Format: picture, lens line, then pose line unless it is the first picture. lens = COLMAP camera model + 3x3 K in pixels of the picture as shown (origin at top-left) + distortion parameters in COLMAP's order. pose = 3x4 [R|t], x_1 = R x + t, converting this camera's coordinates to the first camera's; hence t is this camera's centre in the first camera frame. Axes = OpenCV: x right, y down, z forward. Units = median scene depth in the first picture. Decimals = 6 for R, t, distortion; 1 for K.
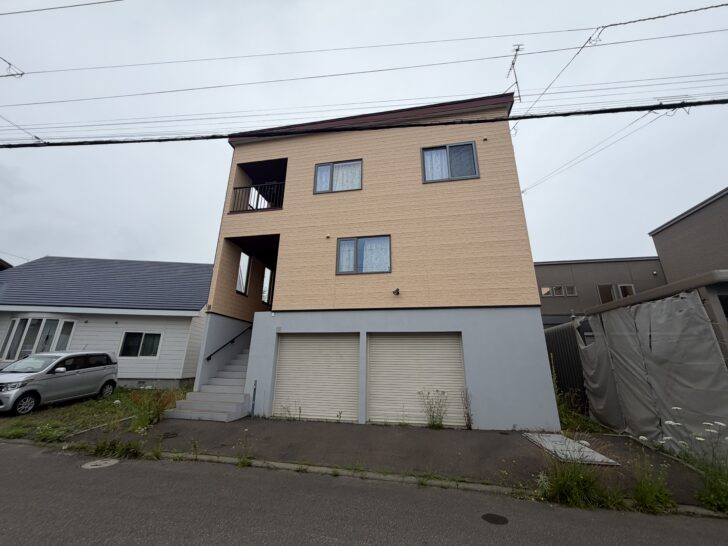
lens RADIAL K [[291.7, 0, 363.3], [0, 291.7, 271.9], [0, 0, 1]] dist [-0.000019, 0.000010]
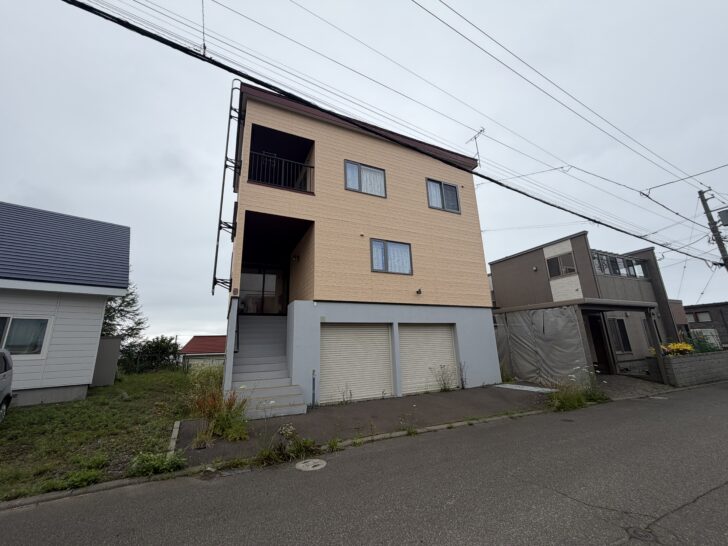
lens RADIAL K [[291.7, 0, 362.8], [0, 291.7, 271.7], [0, 0, 1]] dist [-0.000019, 0.000010]
pose [[0.803914, 0.109665, 0.584548, -0.800206], [-0.137777, 0.990456, 0.003665, 0.012136], [-0.578567, -0.083484, 0.811351, 0.116093]]
